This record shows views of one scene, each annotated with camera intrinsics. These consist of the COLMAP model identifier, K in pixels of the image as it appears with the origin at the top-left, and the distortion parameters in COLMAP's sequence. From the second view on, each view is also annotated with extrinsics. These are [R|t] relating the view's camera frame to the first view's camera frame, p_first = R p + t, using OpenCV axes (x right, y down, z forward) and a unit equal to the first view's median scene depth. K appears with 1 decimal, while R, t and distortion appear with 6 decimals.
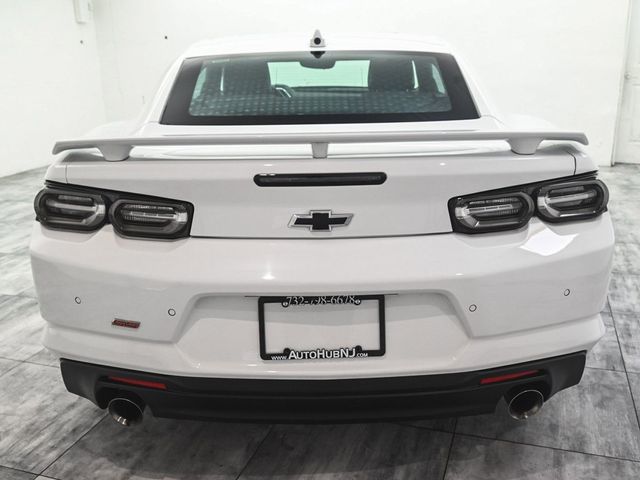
lens RADIAL K [[600.5, 0, 319.9], [0, 600.5, 239.1], [0, 0, 1]] dist [0.012477, 0.000000]
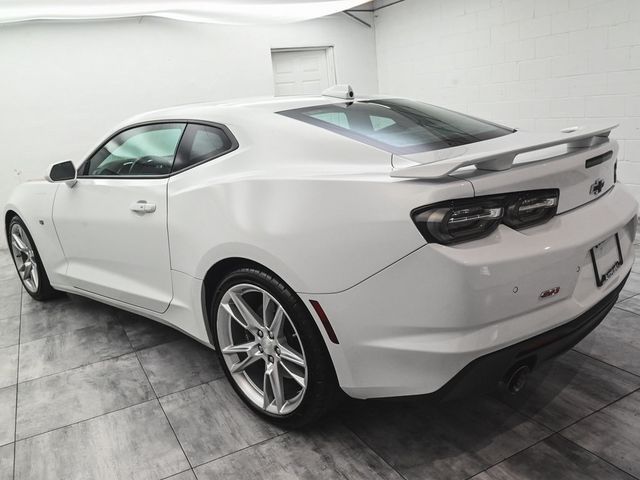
lens RADIAL K [[499.9, 0, 320.3], [0, 499.9, 240.0], [0, 0, 1]] dist [-0.002190, -0.001647]
pose [[0.704262, -0.220102, 0.674959, -1.286758], [0.284351, 0.958589, 0.015897, -0.111929], [-0.650507, 0.180730, 0.737684, 0.506110]]
